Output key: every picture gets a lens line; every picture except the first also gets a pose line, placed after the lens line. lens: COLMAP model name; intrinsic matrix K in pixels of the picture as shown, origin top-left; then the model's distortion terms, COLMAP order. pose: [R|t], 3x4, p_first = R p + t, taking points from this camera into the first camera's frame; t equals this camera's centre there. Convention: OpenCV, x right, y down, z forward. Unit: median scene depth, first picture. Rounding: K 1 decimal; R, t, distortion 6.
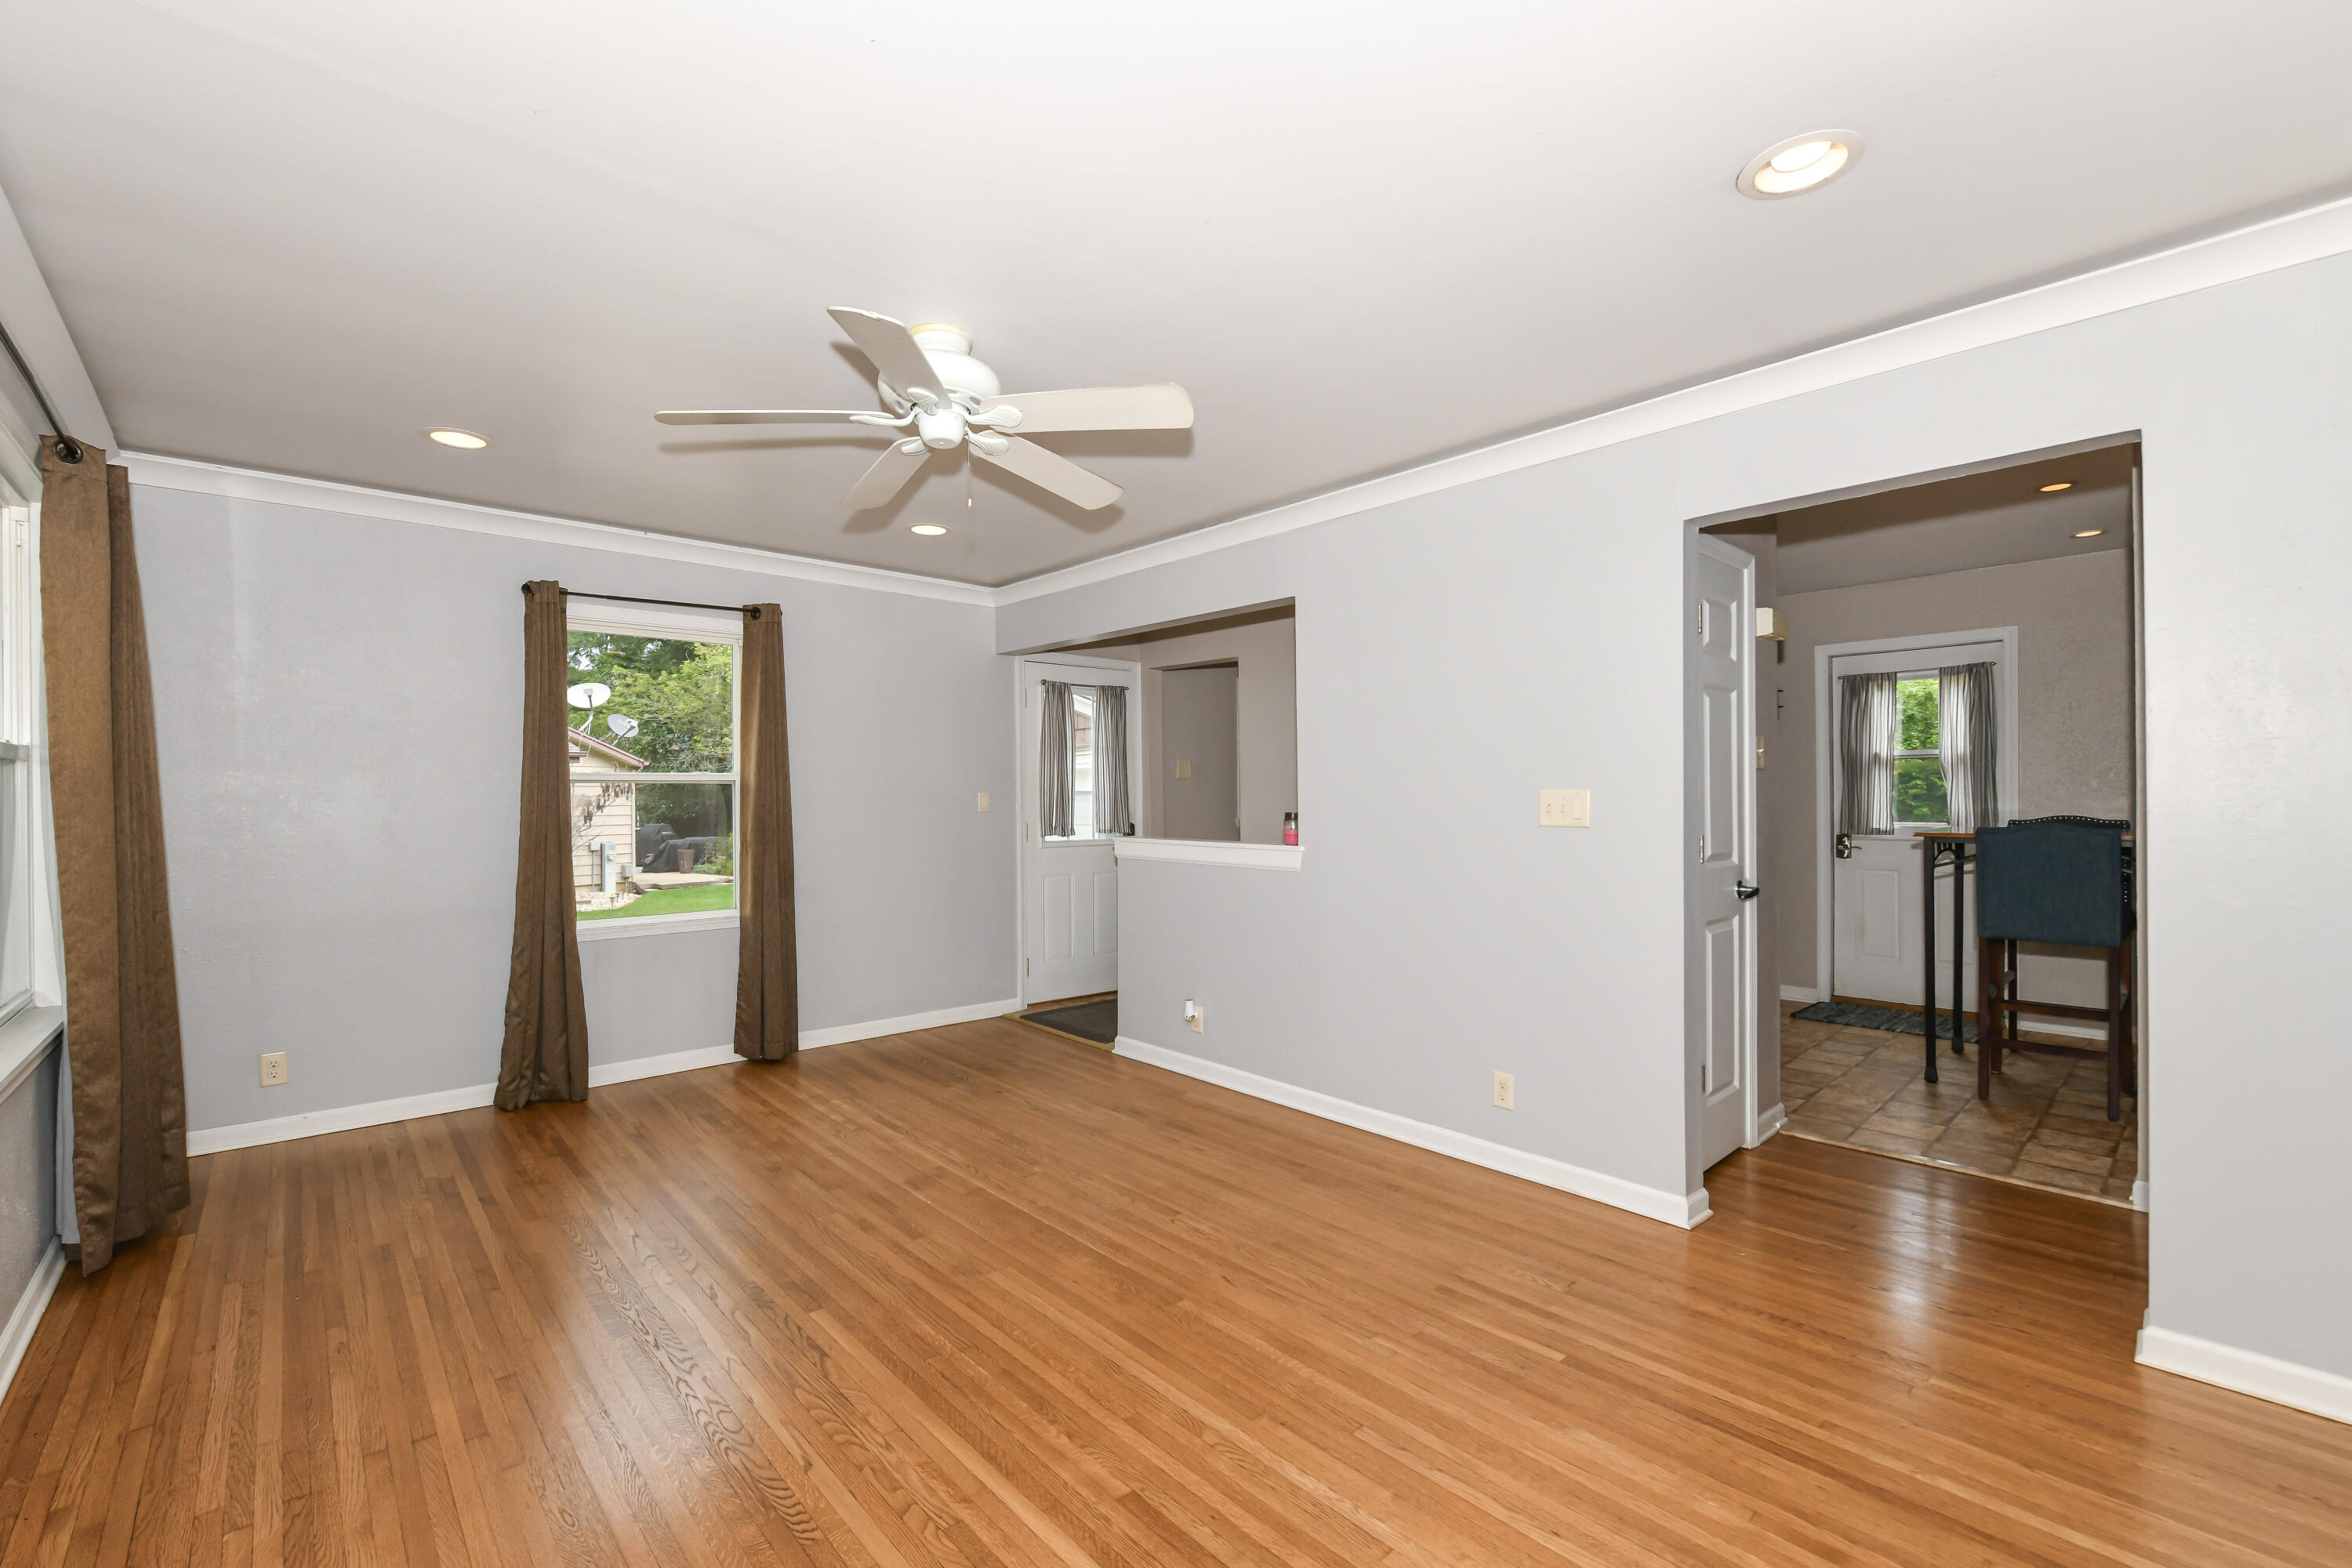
lens RADIAL K [[1012.2, 0, 1163.3], [0, 1012.2, 791.4], [0, 0, 1]] dist [-0.004064, -0.000848]
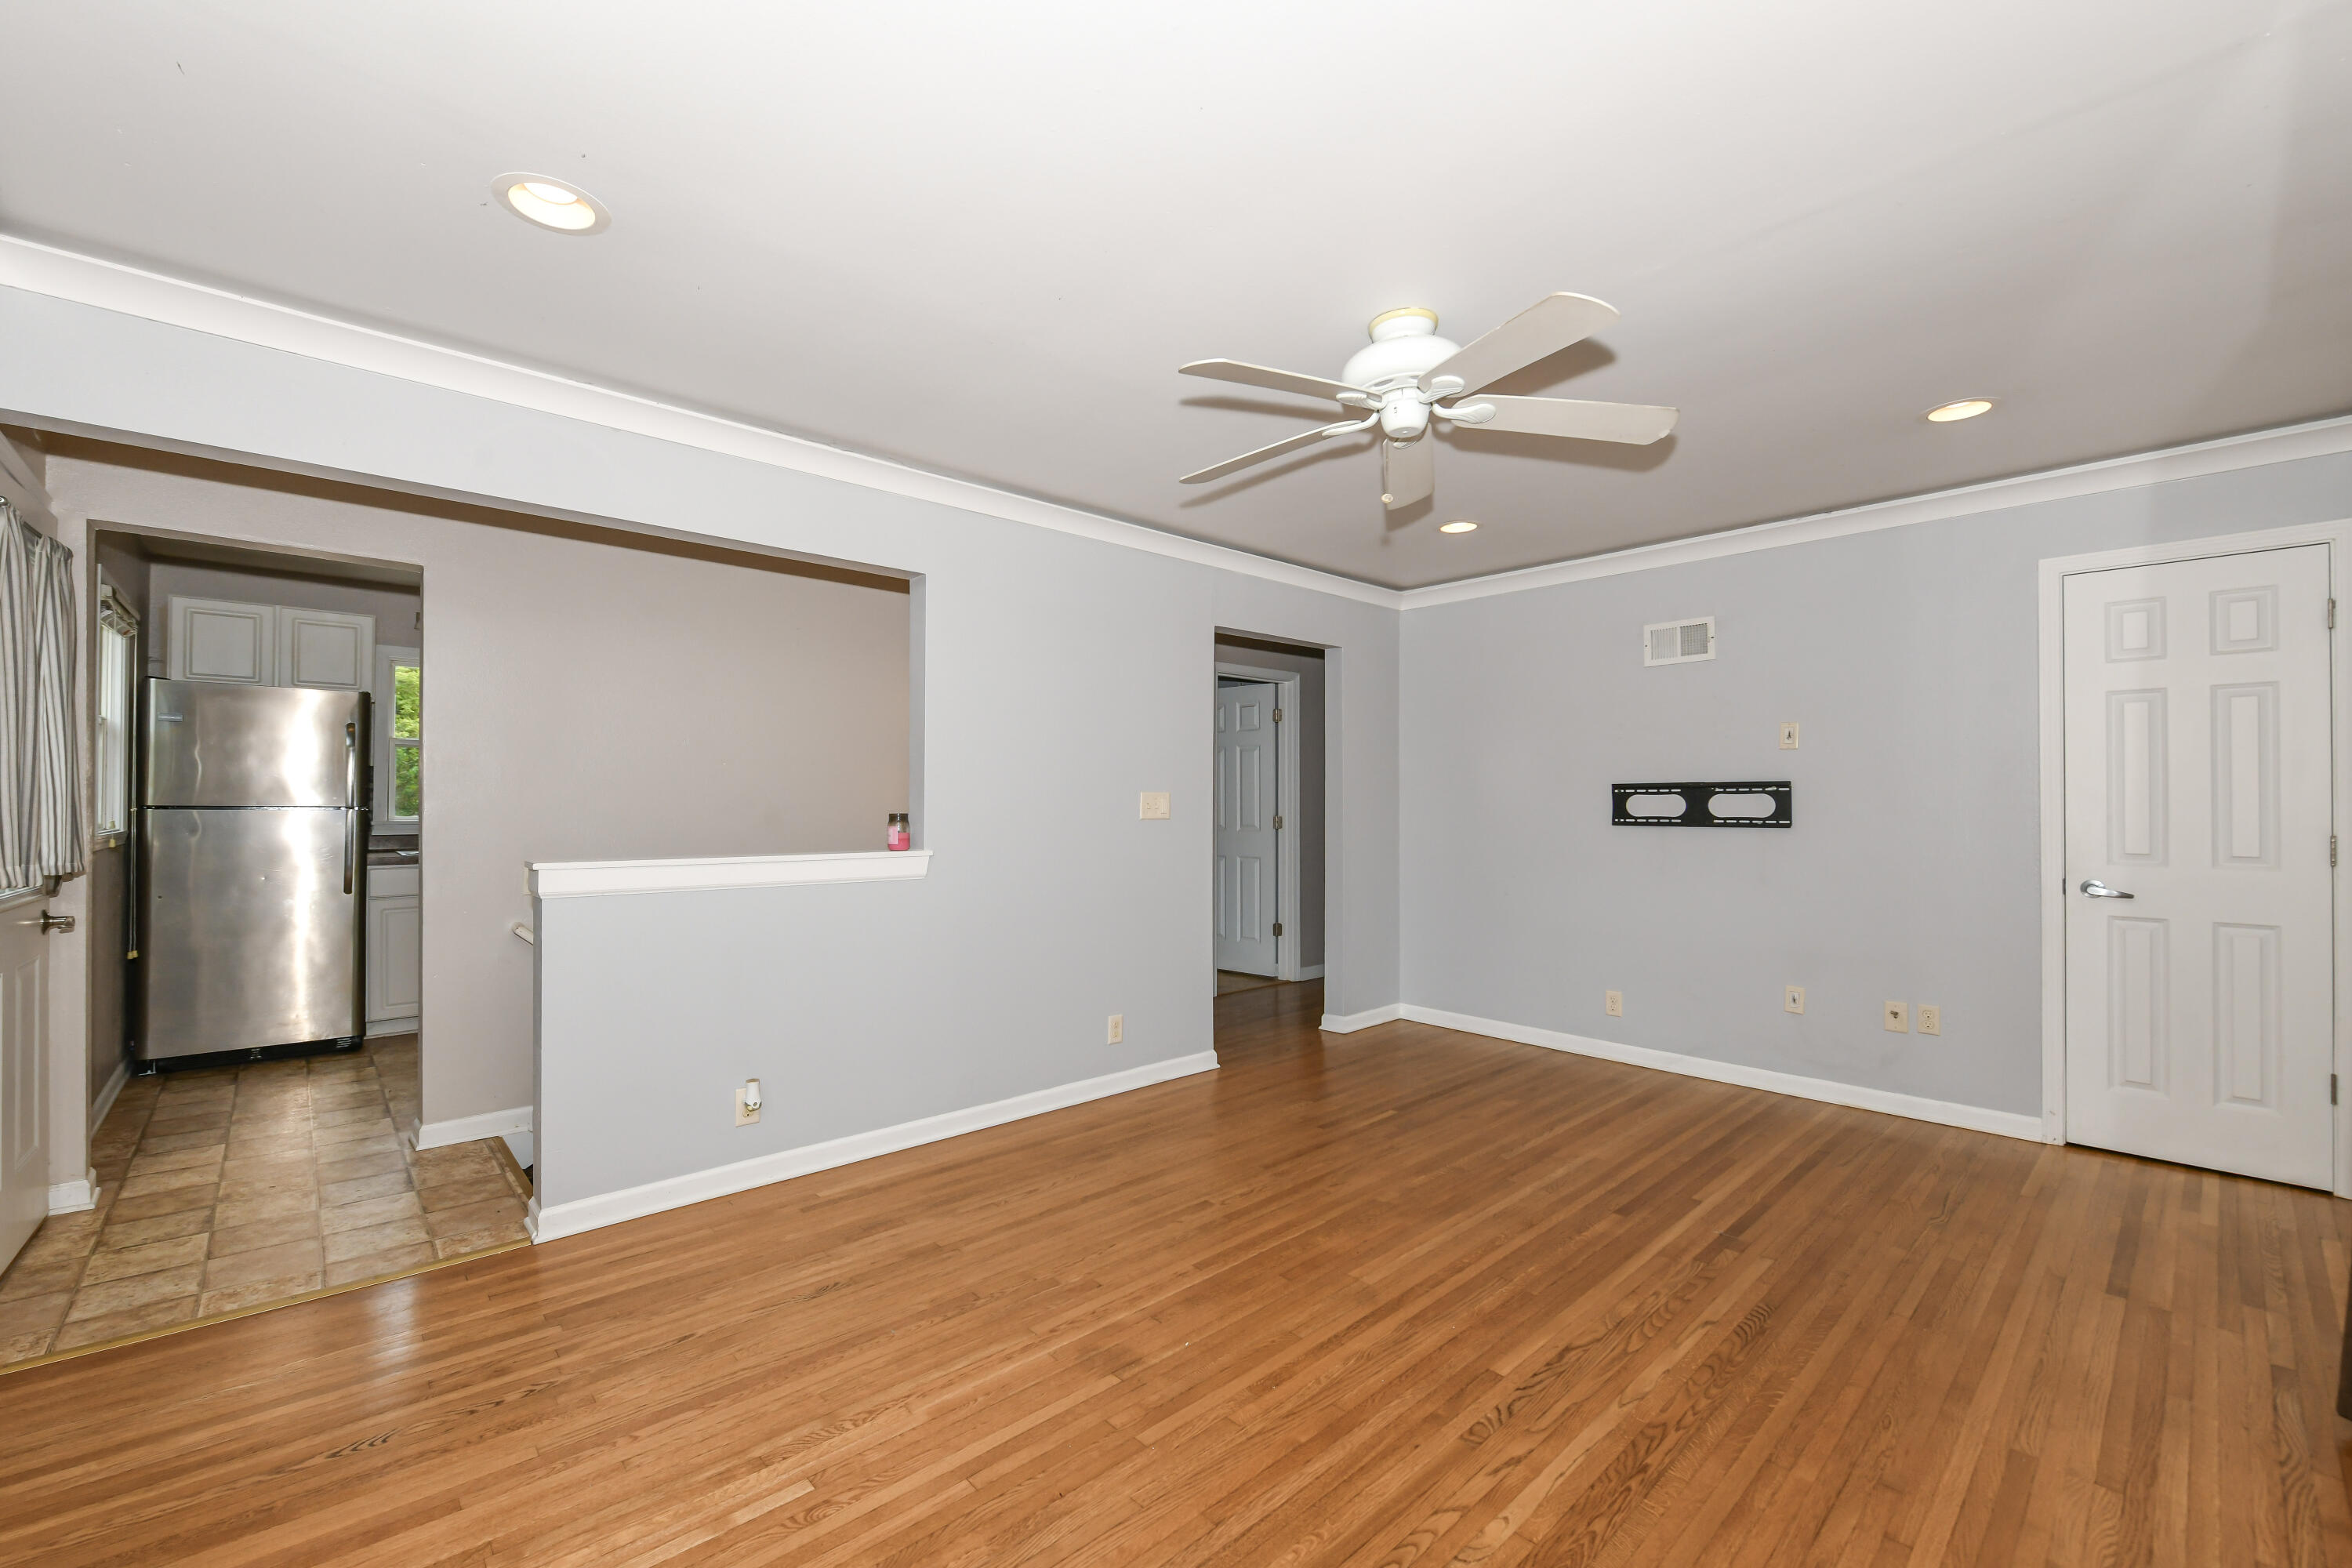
lens RADIAL K [[947.9, 0, 1172.0], [0, 947.9, 796.8], [0, 0, 1]] dist [-0.001112, 0.000286]
pose [[-0.019237, 0.003538, 0.999809, -1.049971], [-0.013476, 0.999902, -0.003798, 0.008706], [-0.999724, -0.013546, -0.019188, 1.165233]]
